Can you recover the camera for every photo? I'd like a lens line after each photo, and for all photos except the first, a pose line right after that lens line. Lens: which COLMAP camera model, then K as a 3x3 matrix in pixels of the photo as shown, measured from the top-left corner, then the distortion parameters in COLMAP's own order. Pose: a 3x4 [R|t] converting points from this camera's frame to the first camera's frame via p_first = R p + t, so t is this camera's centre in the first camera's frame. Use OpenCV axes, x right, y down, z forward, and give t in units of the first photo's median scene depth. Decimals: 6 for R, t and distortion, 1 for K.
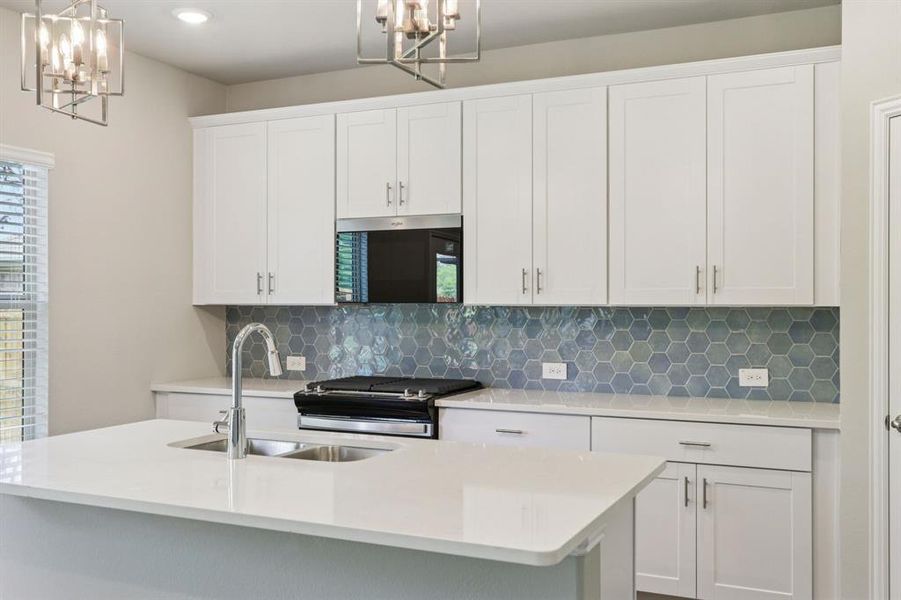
lens RADIAL K [[870.1, 0, 448.9], [0, 870.1, 299.9], [0, 0, 1]] dist [0.007972, 0.000000]
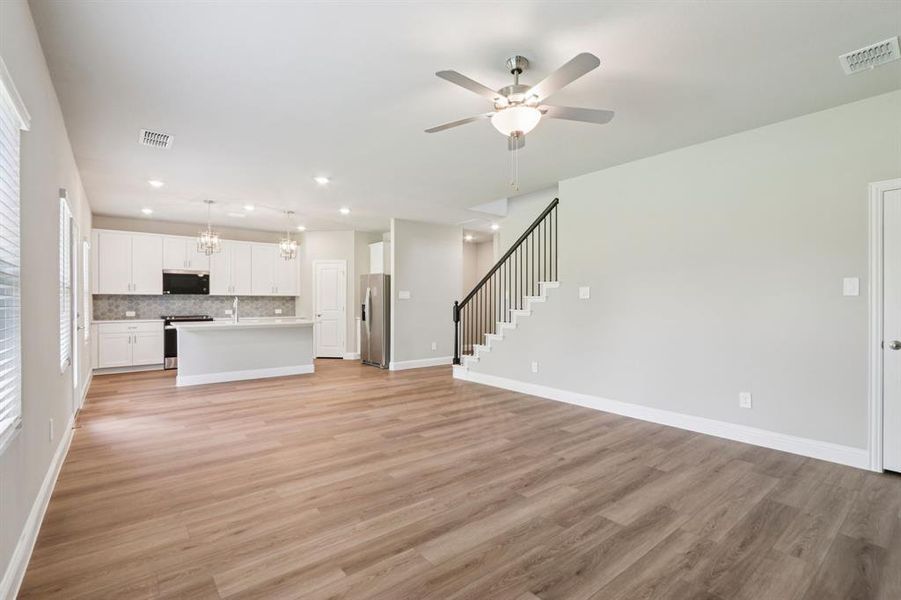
lens RADIAL K [[418.0, 0, 454.7], [0, 418.0, 303.3], [0, 0, 1]] dist [-0.016461, 0.002661]
pose [[0.447818, -0.002580, 0.894121, -1.209667], [-0.001760, 0.999991, 0.003767, 0.036646], [-0.894123, -0.003261, 0.447810, -0.830144]]
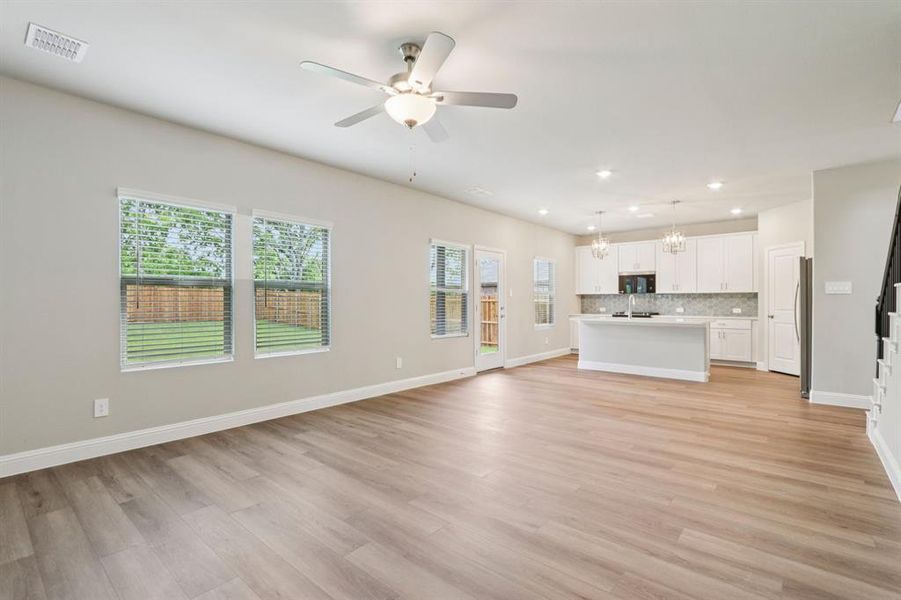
lens RADIAL K [[418.0, 0, 452.5], [0, 418.0, 303.5], [0, 0, 1]] dist [-0.016461, 0.002661]
pose [[0.960550, 0.000038, -0.278107, -0.377559], [0.001930, 0.999975, 0.006804, 0.041403], [0.278100, -0.007072, 0.960526, -1.200319]]
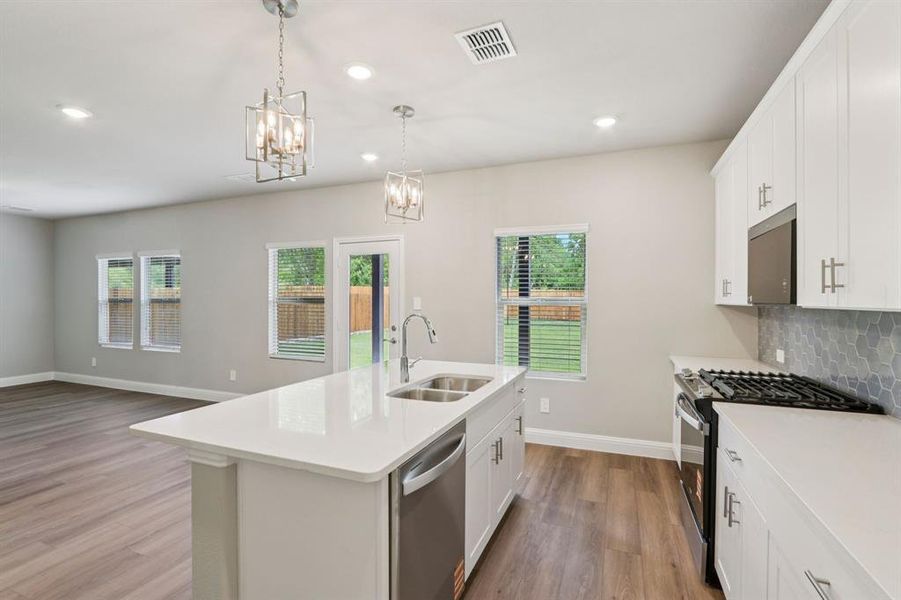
lens RADIAL K [[418.0, 0, 432.1], [0, 418.0, 322.2], [0, 0, 1]] dist [-0.016461, 0.002661]
pose [[0.028445, 0.012008, -0.999523, 0.432487], [-0.014938, 0.999821, 0.011586, 0.045113], [0.999484, 0.014601, 0.028619, 0.627924]]
